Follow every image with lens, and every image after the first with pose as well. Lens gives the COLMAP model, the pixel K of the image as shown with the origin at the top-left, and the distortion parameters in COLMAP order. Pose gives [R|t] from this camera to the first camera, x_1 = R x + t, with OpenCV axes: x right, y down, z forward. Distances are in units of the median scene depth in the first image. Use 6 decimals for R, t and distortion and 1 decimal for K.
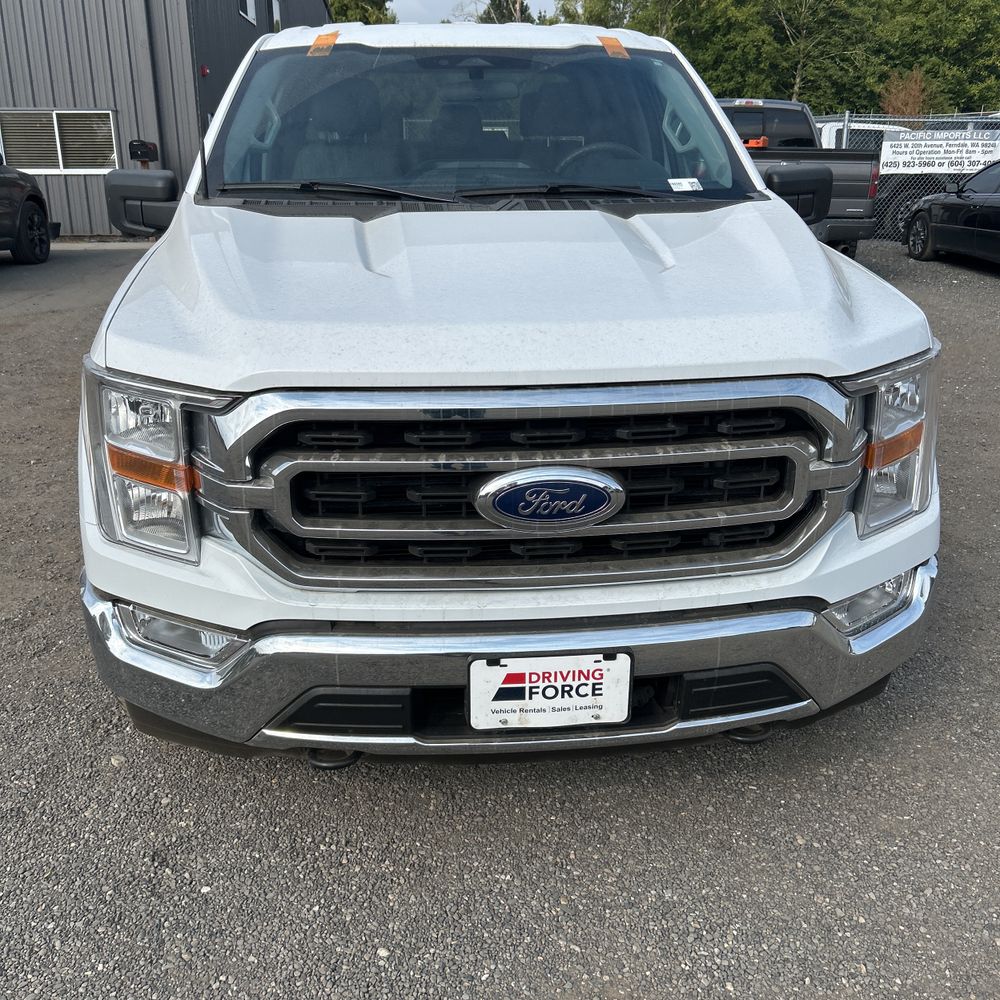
lens RADIAL K [[1018.0, 0, 498.4], [0, 1018.0, 487.5], [0, 0, 1]] dist [0.073196, -0.083147]
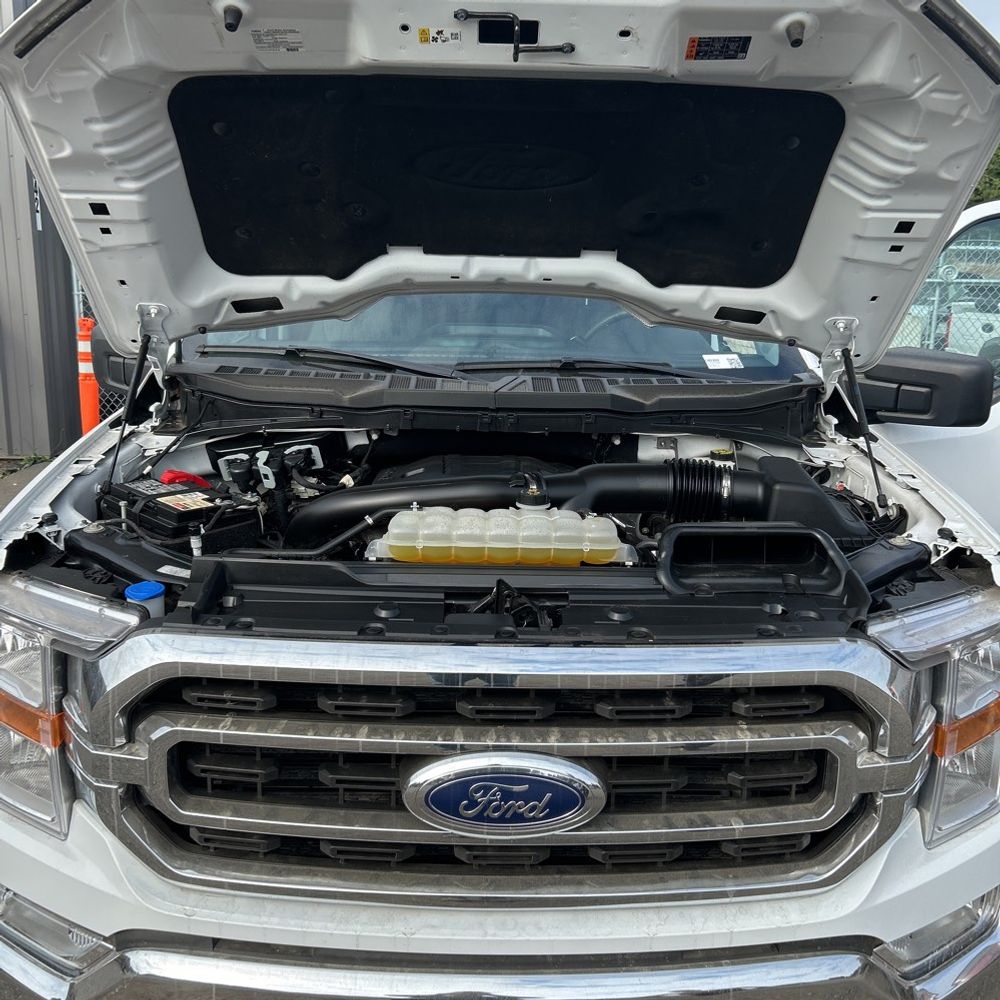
lens RADIAL K [[1017.4, 0, 499.4], [0, 1017.4, 483.7], [0, 0, 1]] dist [0.047695, -0.054670]
pose [[0.996818, 0.040413, -0.068700, 0.059701], [-0.048518, 0.991498, -0.120737, -0.082958], [0.063237, 0.123686, 0.990304, 0.149275]]
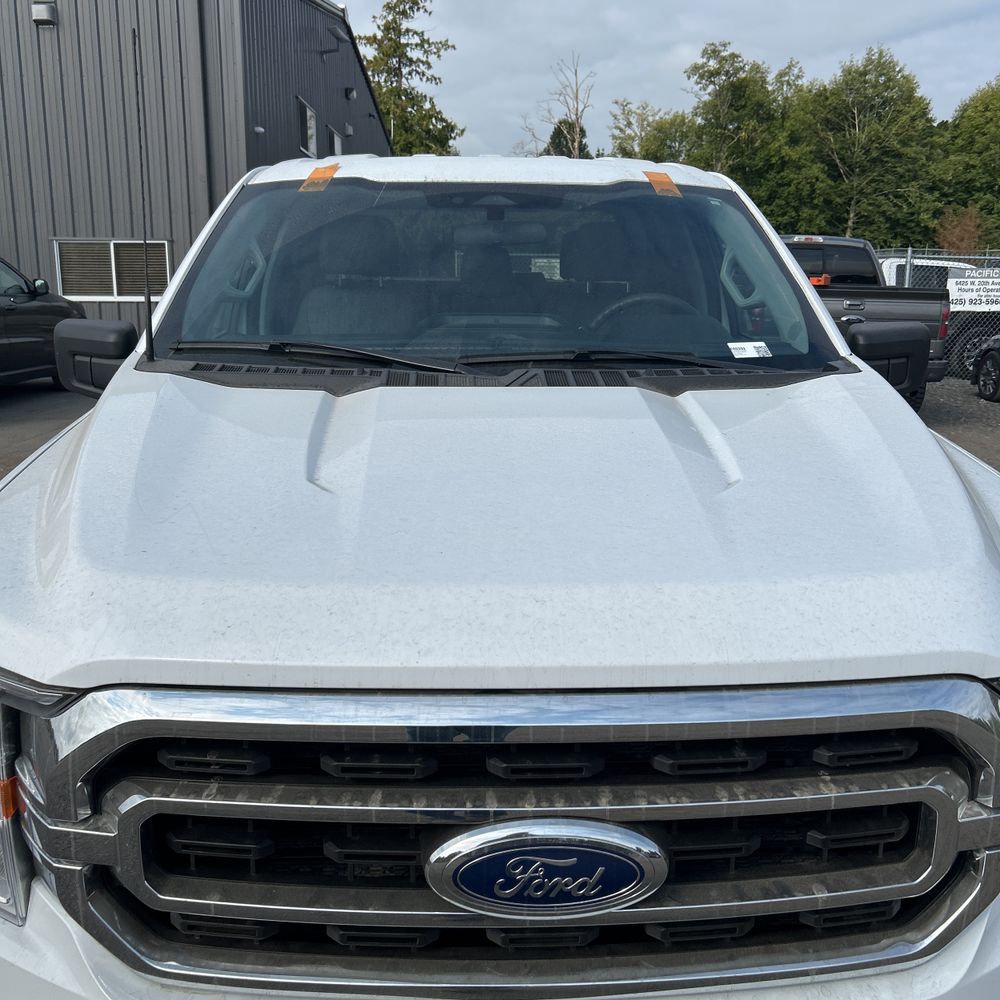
lens RADIAL K [[1022.2, 0, 504.9], [0, 1022.2, 496.2], [0, 0, 1]] dist [0.025276, 0.011656]
pose [[0.998737, 0.020983, -0.045661, 0.032746], [-0.025727, 0.994042, -0.105913, -0.099204], [0.043167, 0.106954, 0.993326, 0.228564]]
